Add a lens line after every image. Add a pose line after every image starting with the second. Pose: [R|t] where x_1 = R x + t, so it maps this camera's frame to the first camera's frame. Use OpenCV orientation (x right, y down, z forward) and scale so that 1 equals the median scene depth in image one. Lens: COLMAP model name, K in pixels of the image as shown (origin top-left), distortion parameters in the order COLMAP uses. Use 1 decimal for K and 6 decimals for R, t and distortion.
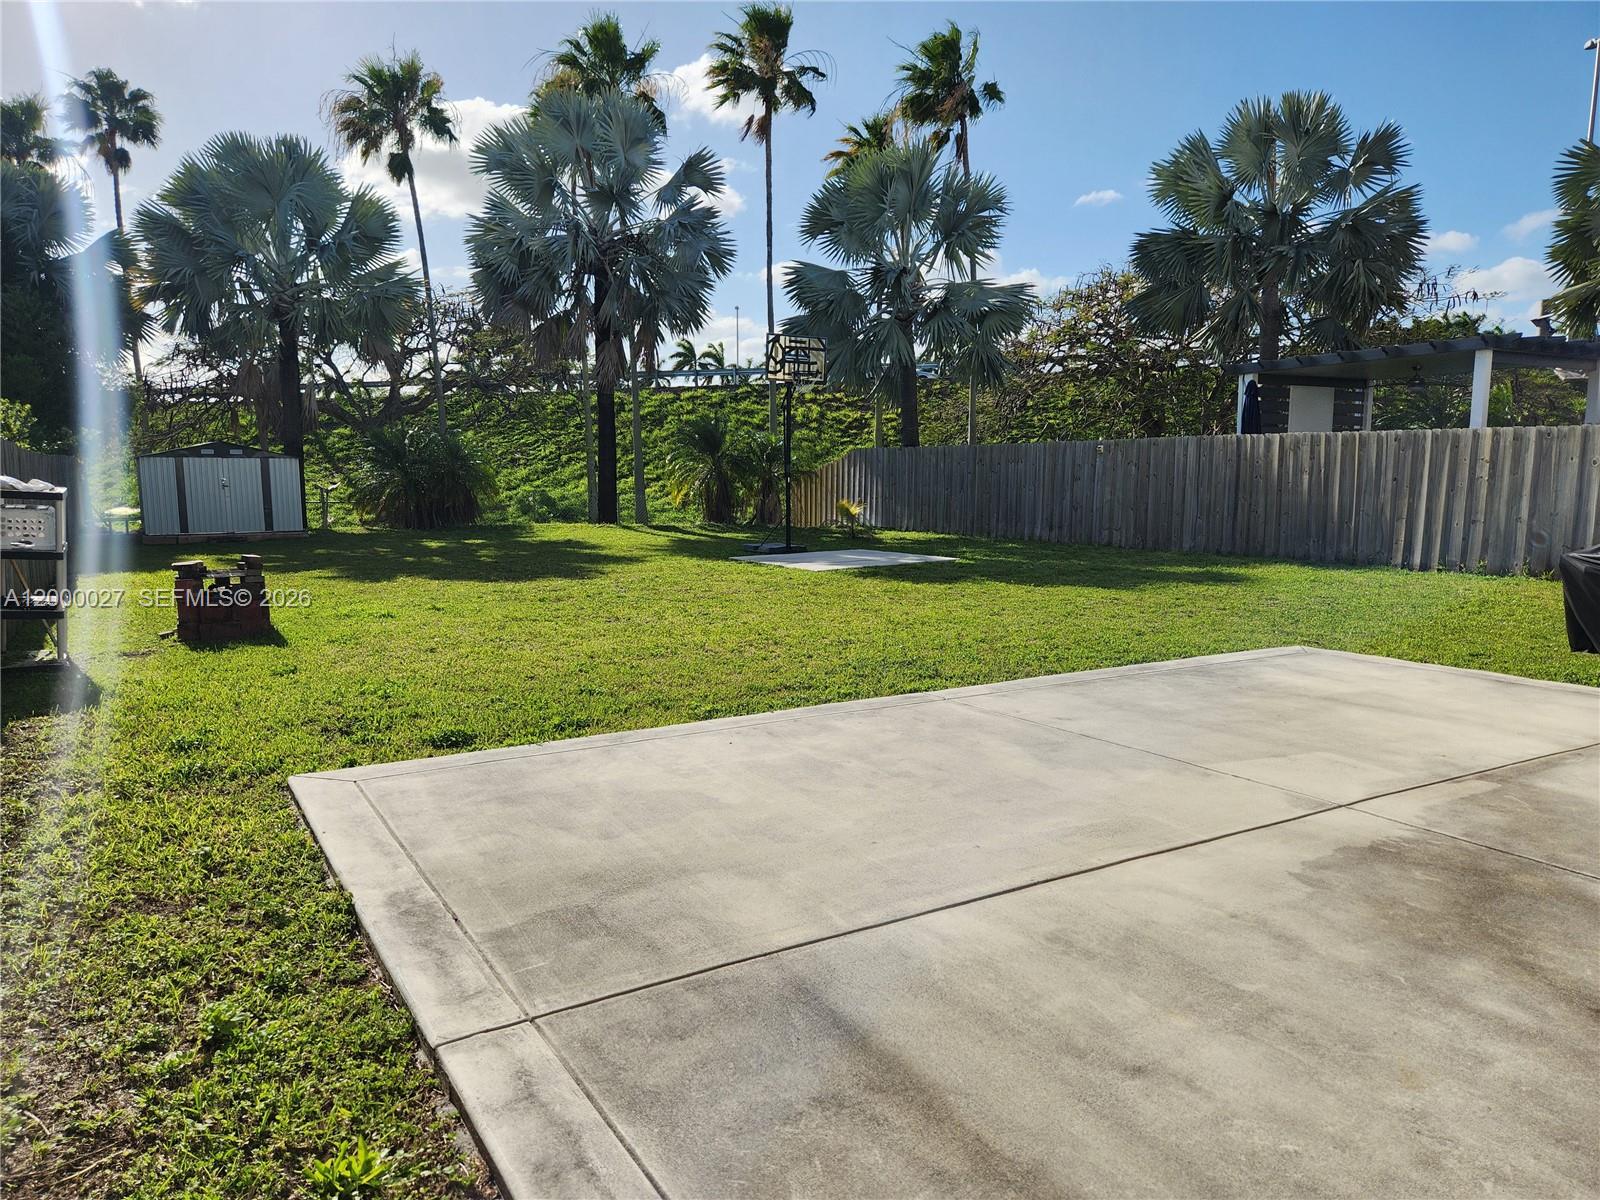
lens RADIAL K [[1071.3, 0, 805.9], [0, 1071.3, 594.4], [0, 0, 1]] dist [0.076064, -0.056957]
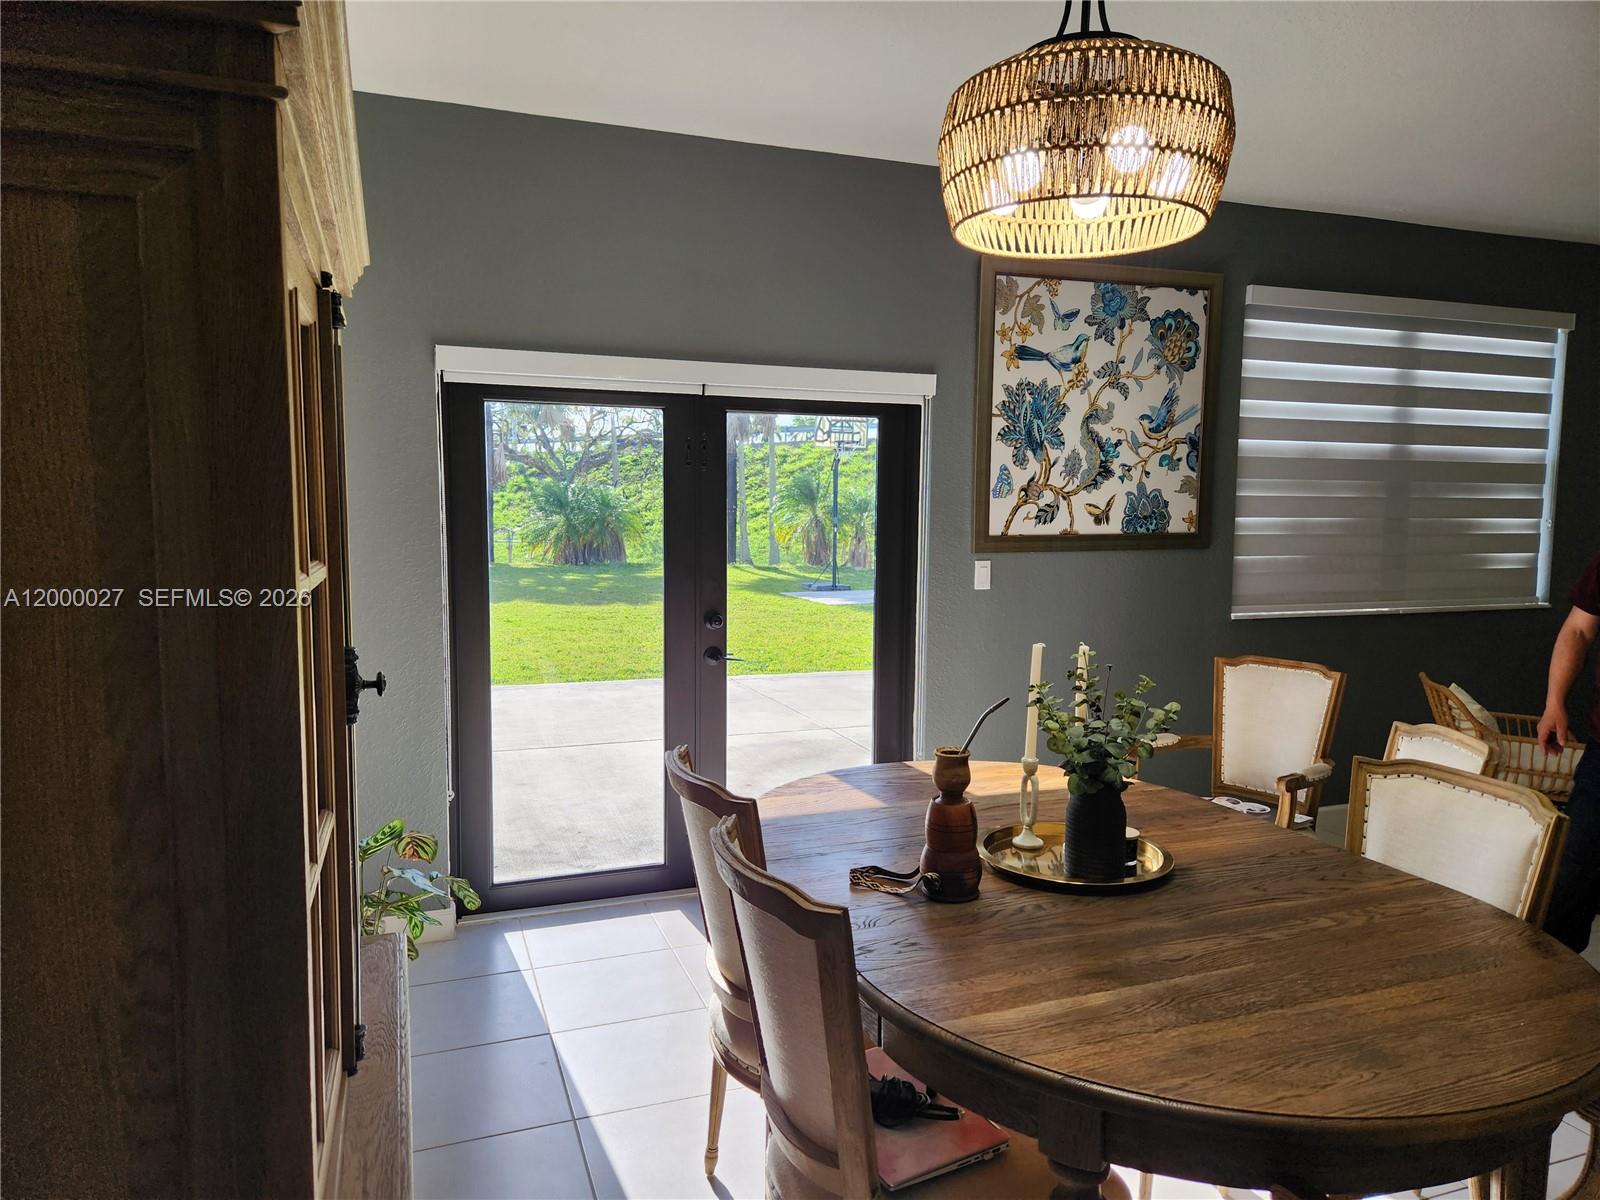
lens RADIAL K [[1071.3, 0, 794.6], [0, 1071.3, 606.2], [0, 0, 1]] dist [0.076064, -0.056957]
pose [[0.977644, 0.032615, -0.207724, 0.196238], [-0.038823, 0.998911, -0.025880, 0.010702], [0.206654, 0.033366, 0.977845, -0.176950]]
